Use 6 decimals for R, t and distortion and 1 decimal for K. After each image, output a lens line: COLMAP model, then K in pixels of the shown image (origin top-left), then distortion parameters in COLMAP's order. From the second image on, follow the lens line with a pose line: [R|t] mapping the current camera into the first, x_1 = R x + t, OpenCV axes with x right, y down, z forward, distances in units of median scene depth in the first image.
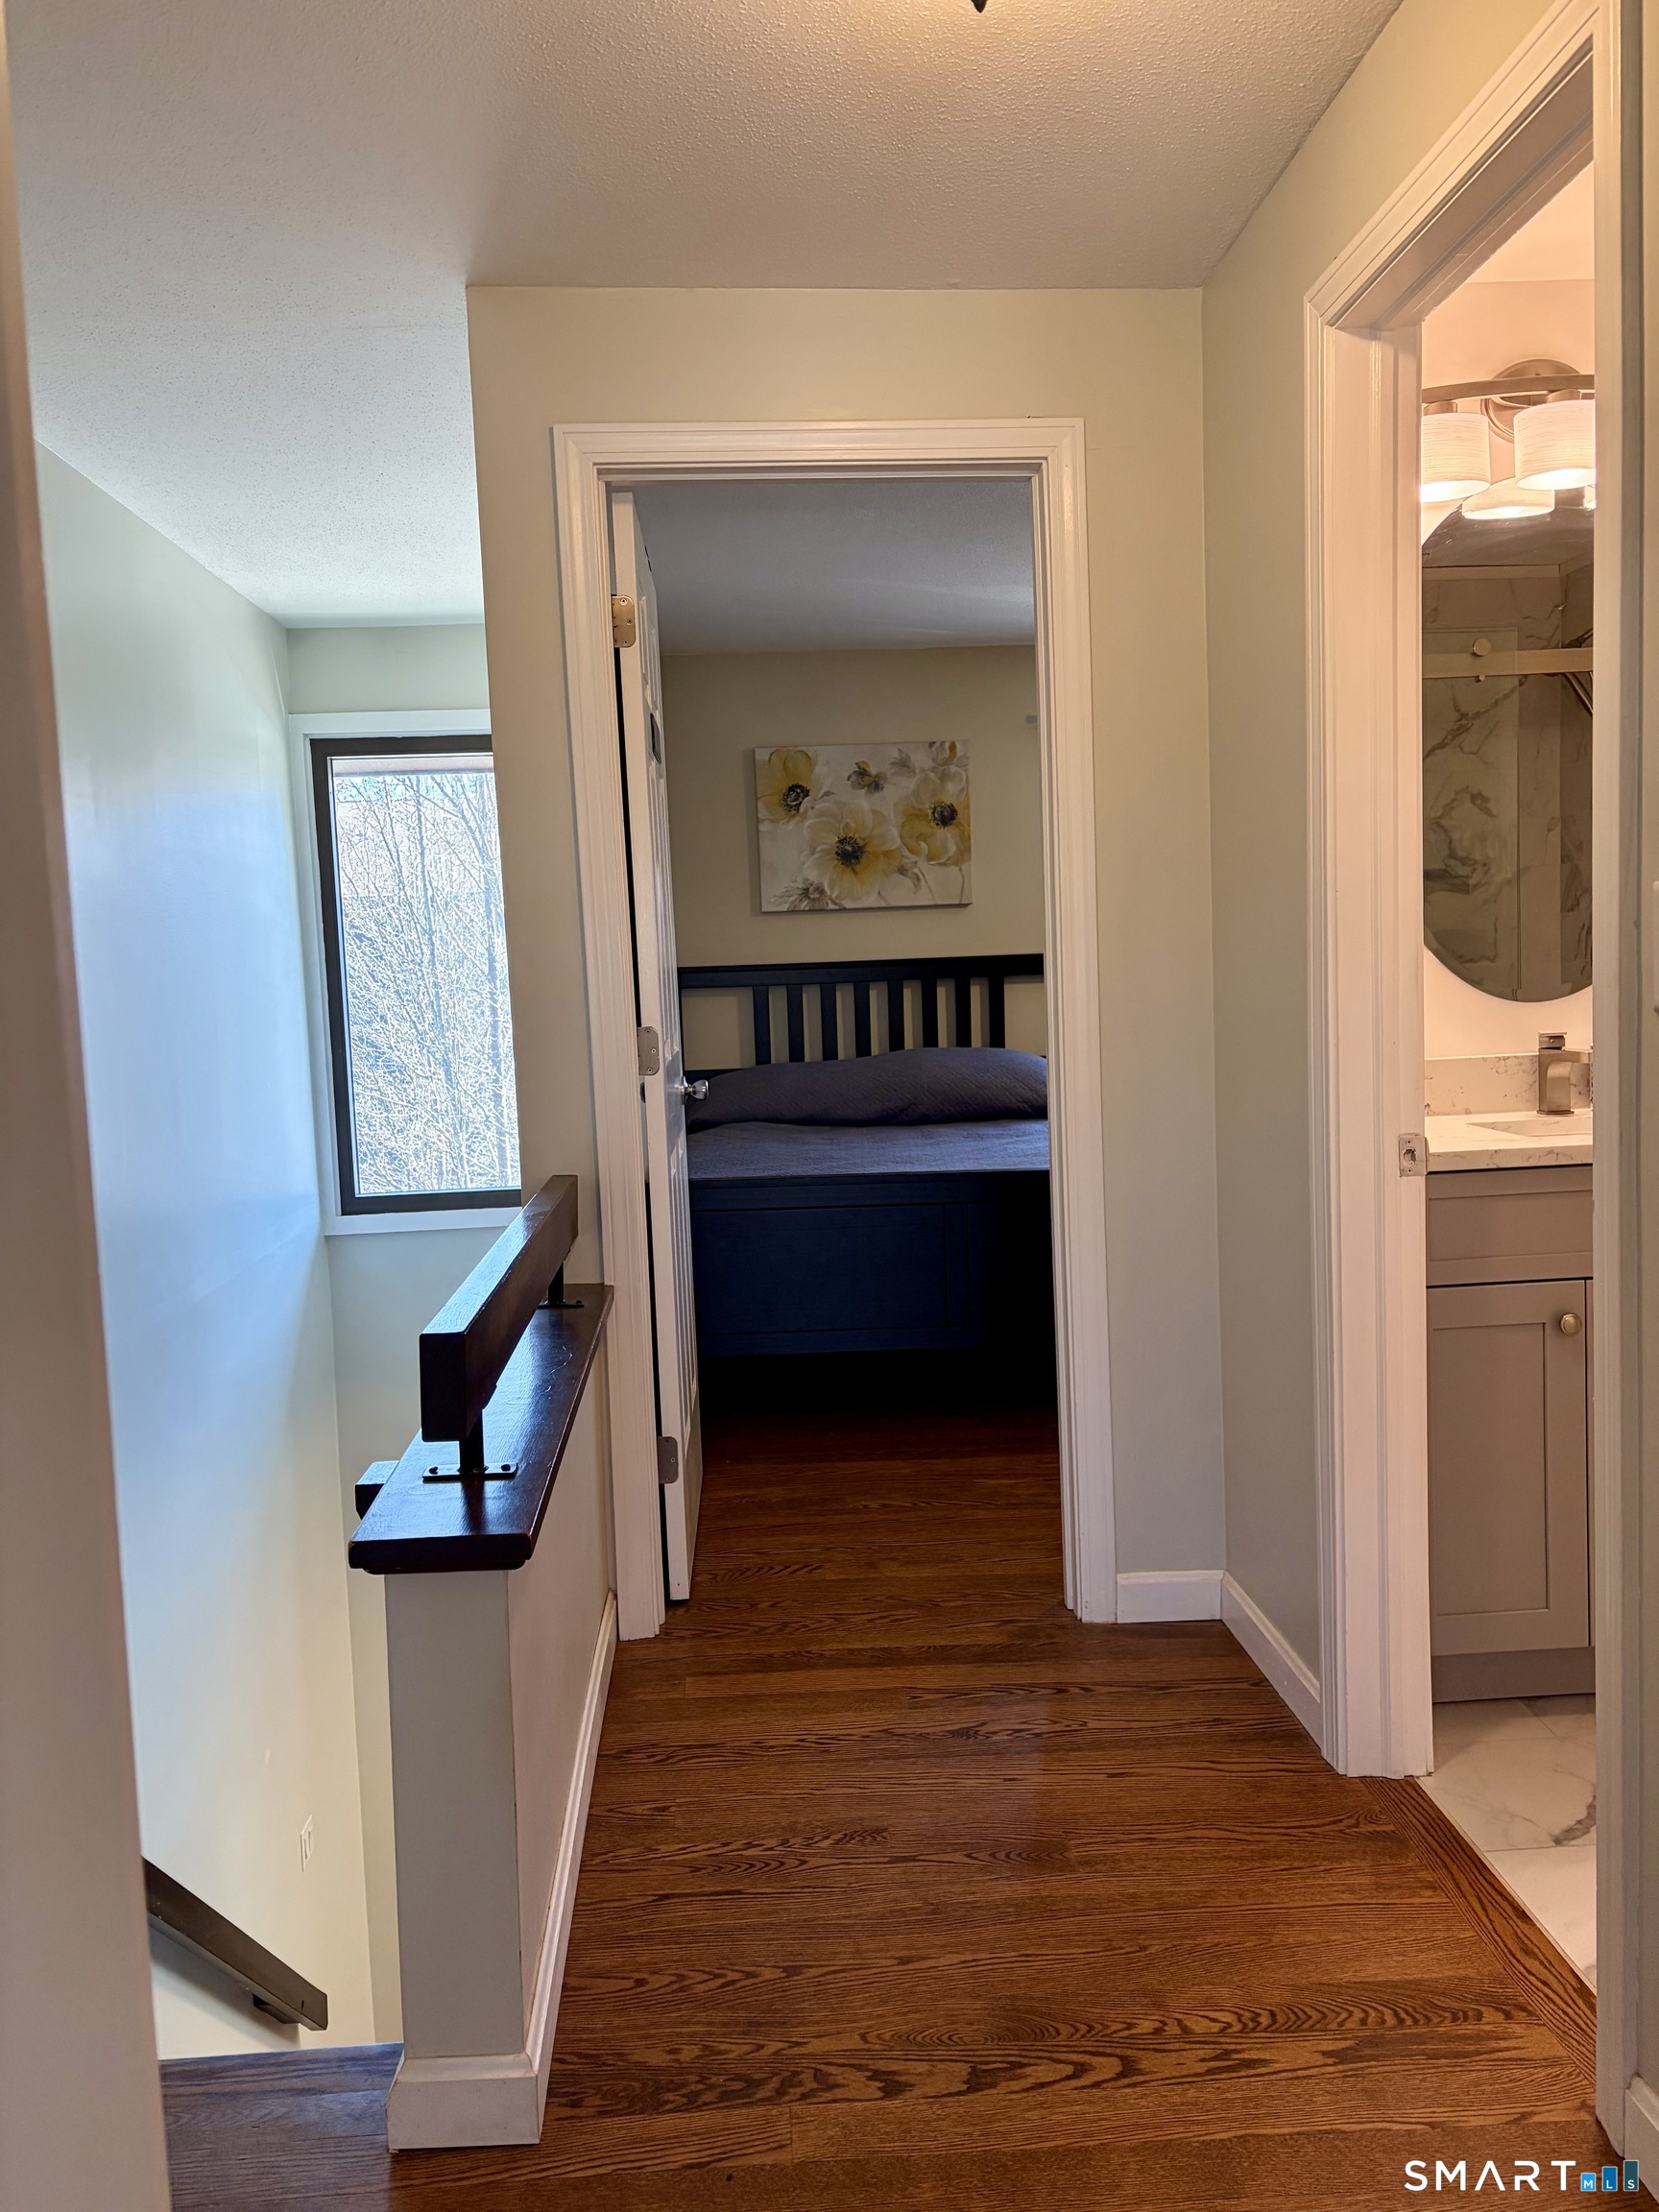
lens RADIAL K [[1657.7, 0, 814.0], [0, 1657.7, 1109.8], [0, 0, 1]] dist [0.059928, -0.070857]
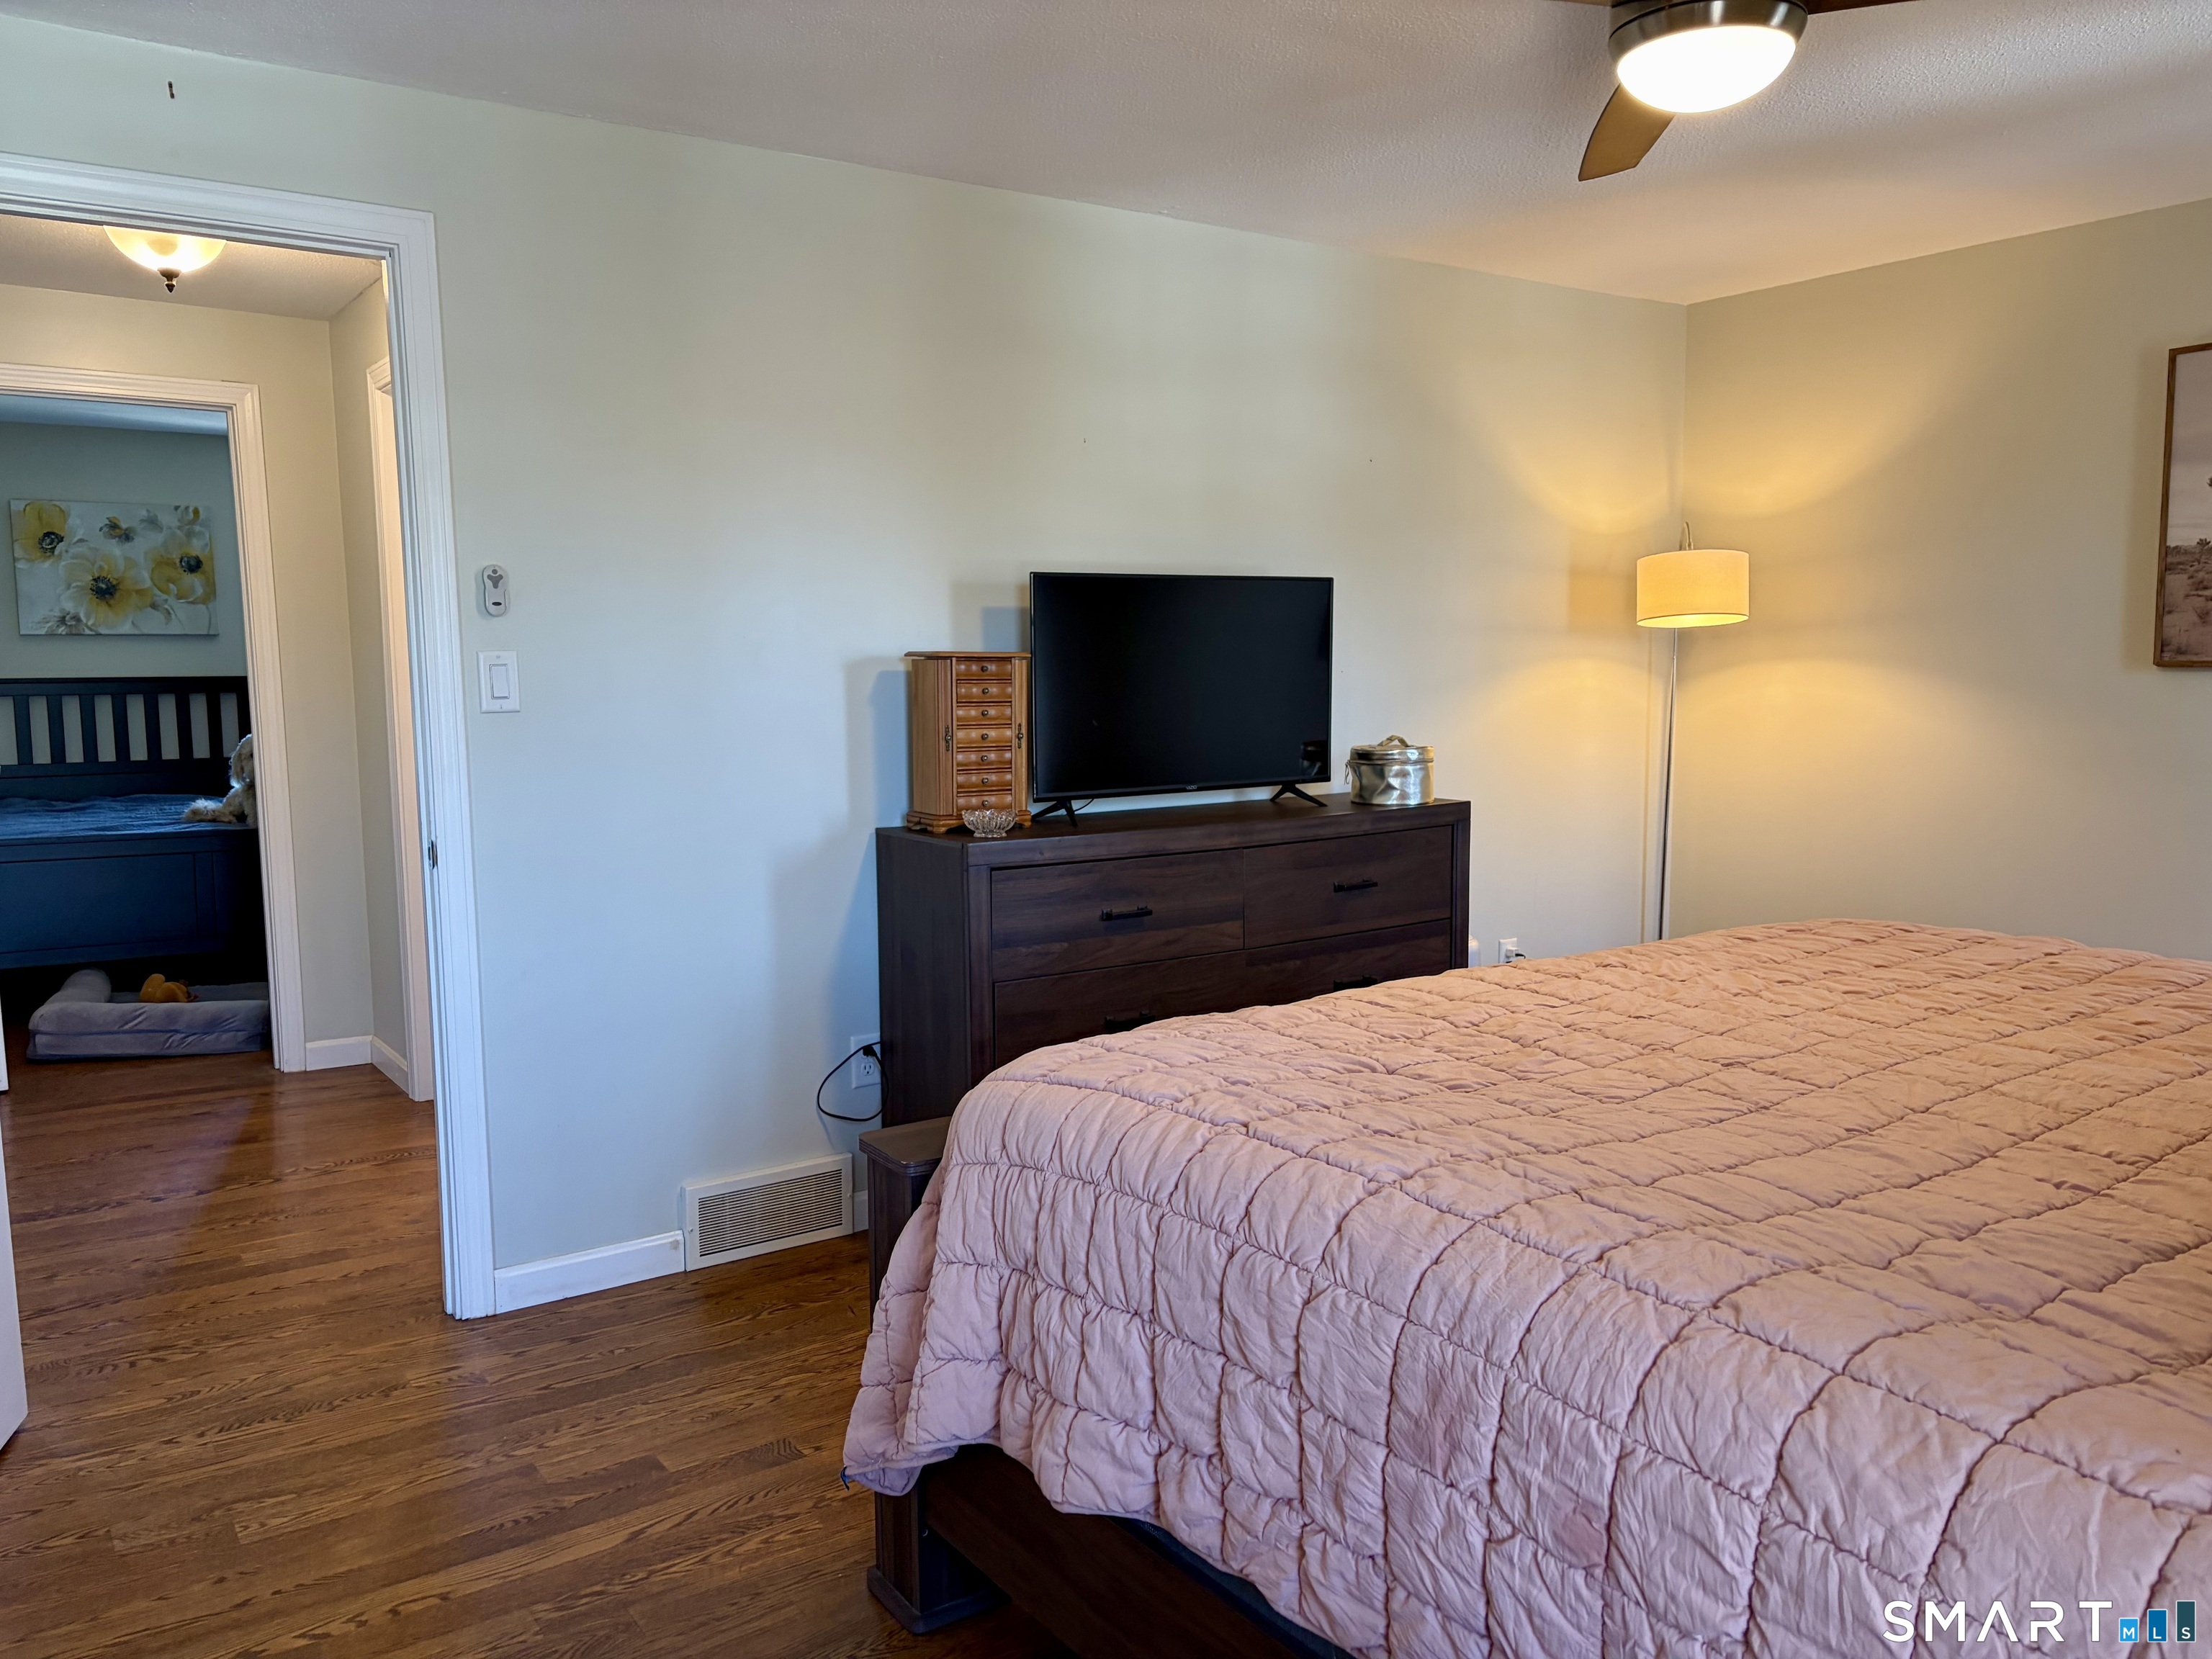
lens RADIAL K [[1657.7, 0, 1145.9], [0, 1657.7, 847.9], [0, 0, 1]] dist [0.059928, -0.070857]
pose [[0.837169, -0.029417, 0.546153, -0.017546], [0.020572, 0.999540, 0.022303, 0.025728], [-0.546557, -0.007436, 0.837389, -0.474905]]
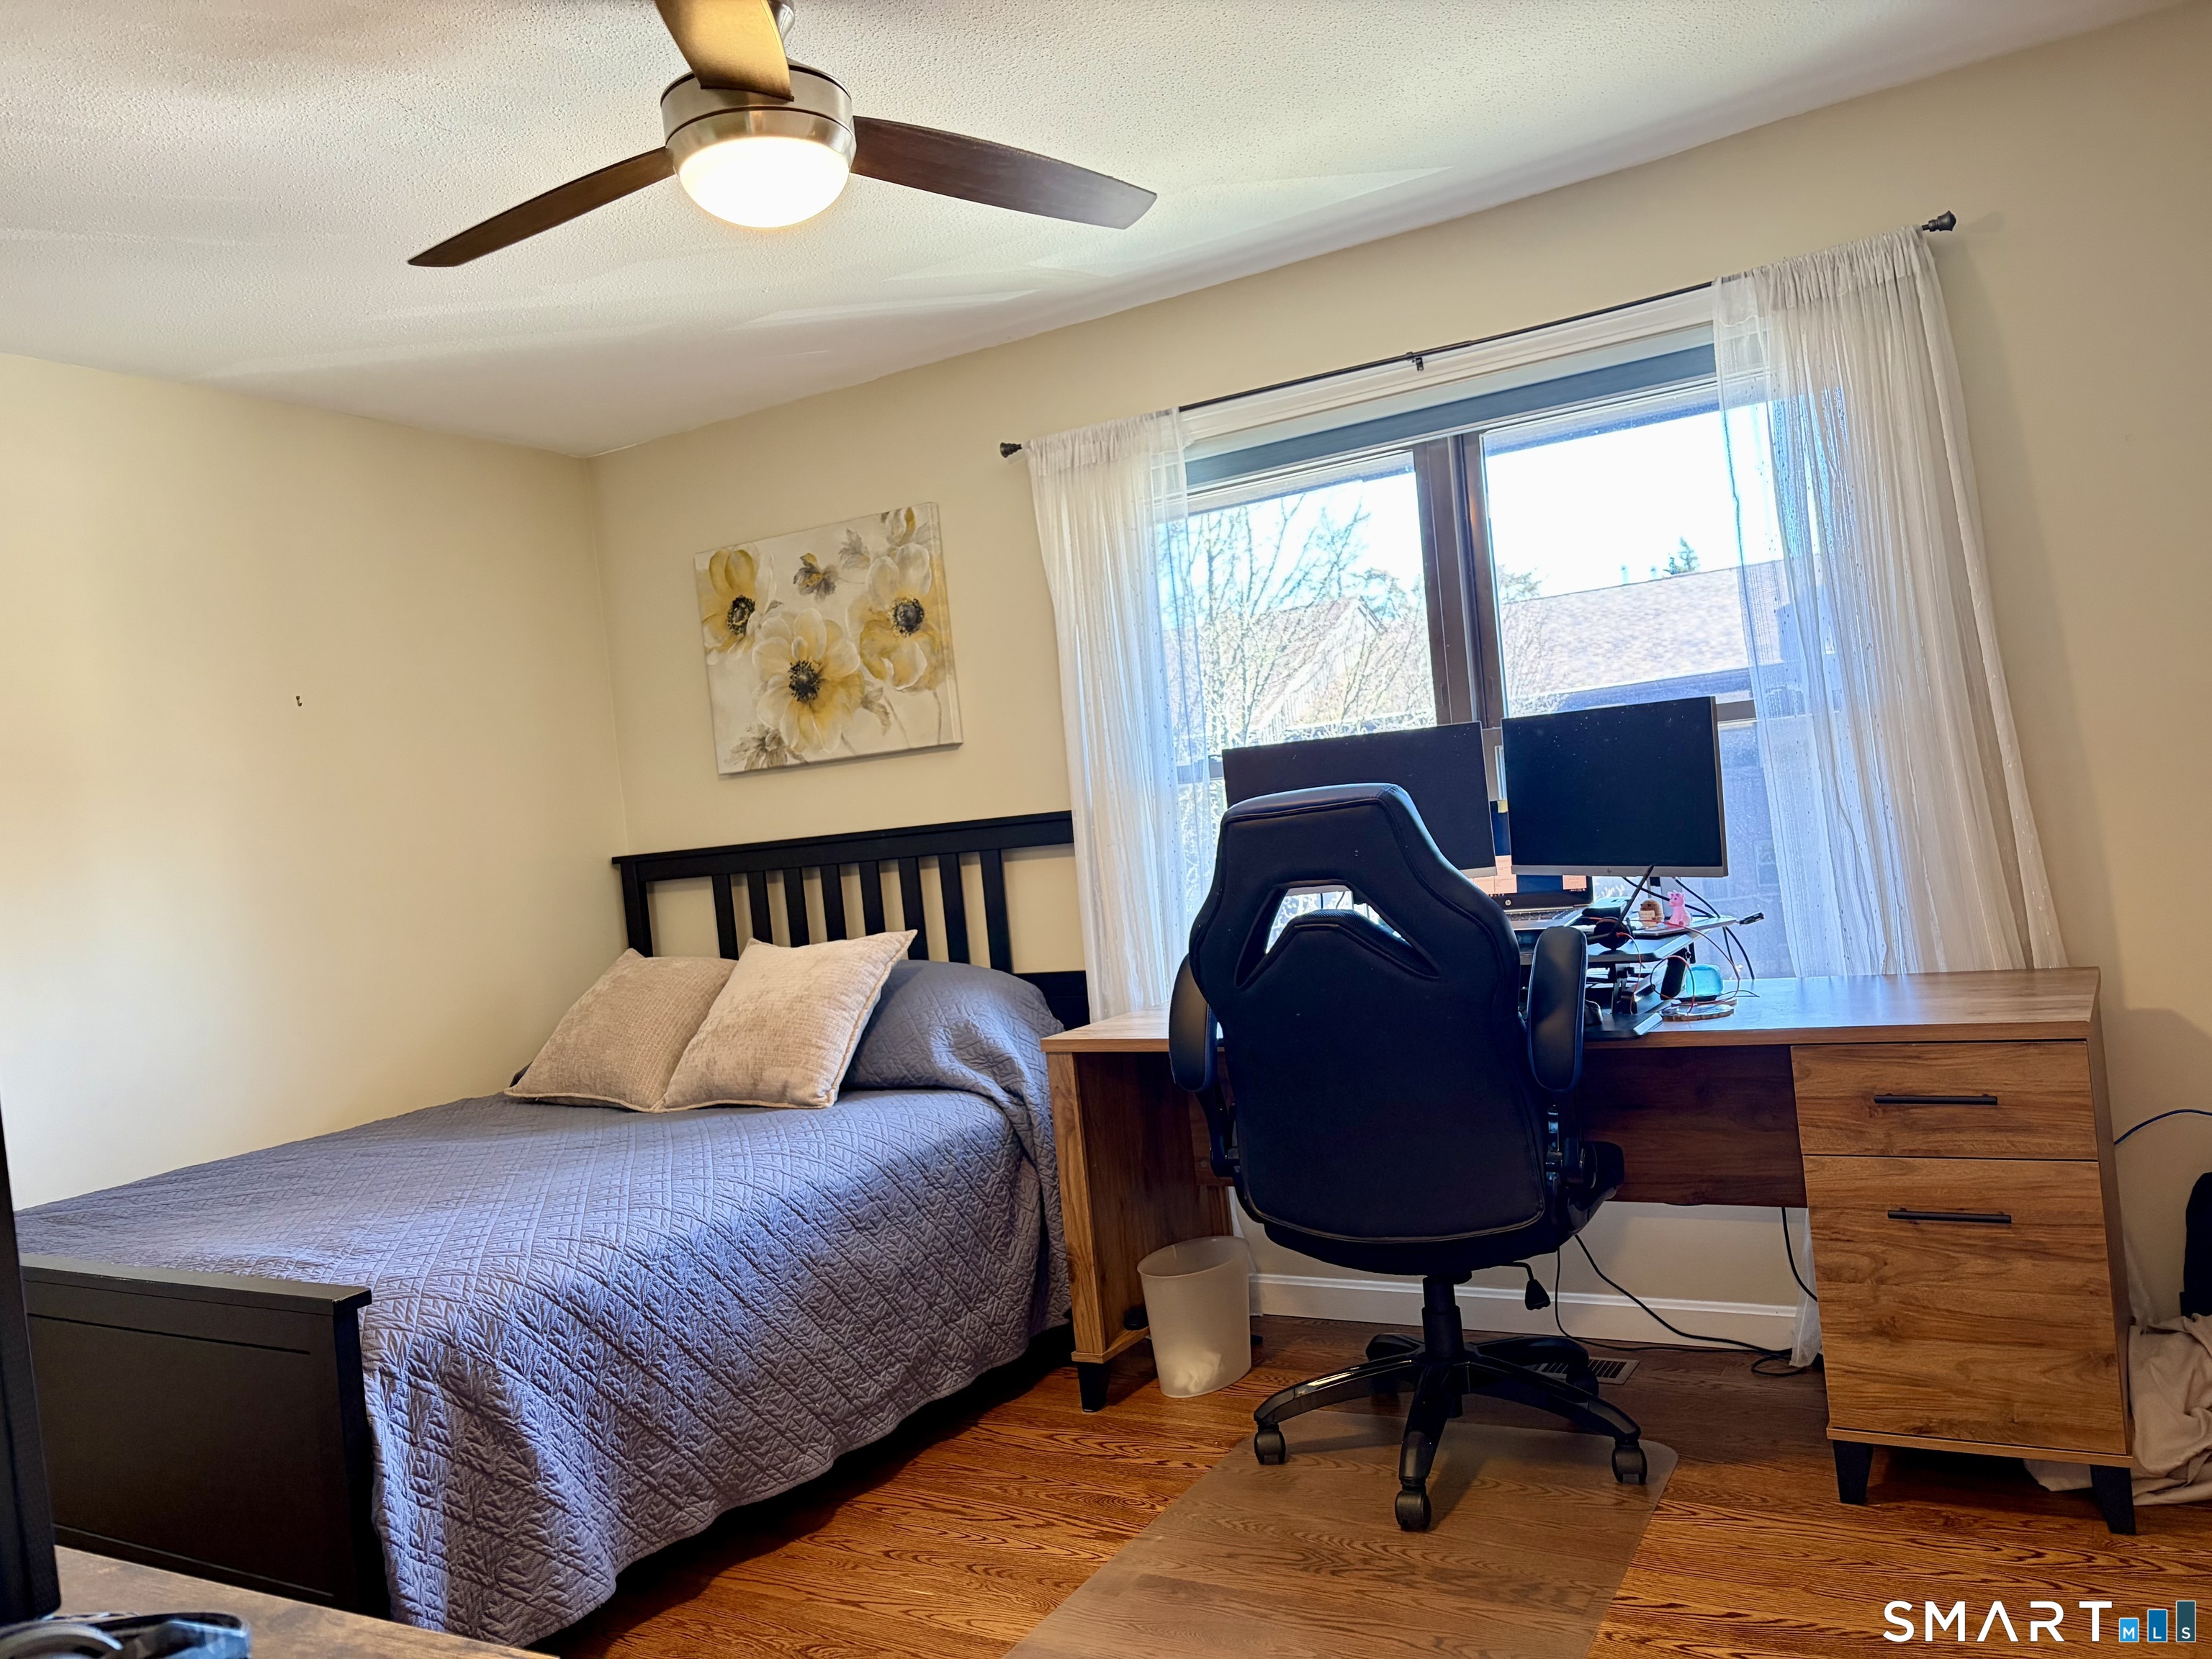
lens RADIAL K [[1657.7, 0, 1144.6], [0, 1657.7, 862.9], [0, 0, 1]] dist [0.059928, -0.070857]
pose [[0.840642, -0.029940, -0.540763, 0.523879], [0.009536, 0.999134, -0.040495, -0.048704], [0.541507, 0.028885, 0.840200, 0.485957]]
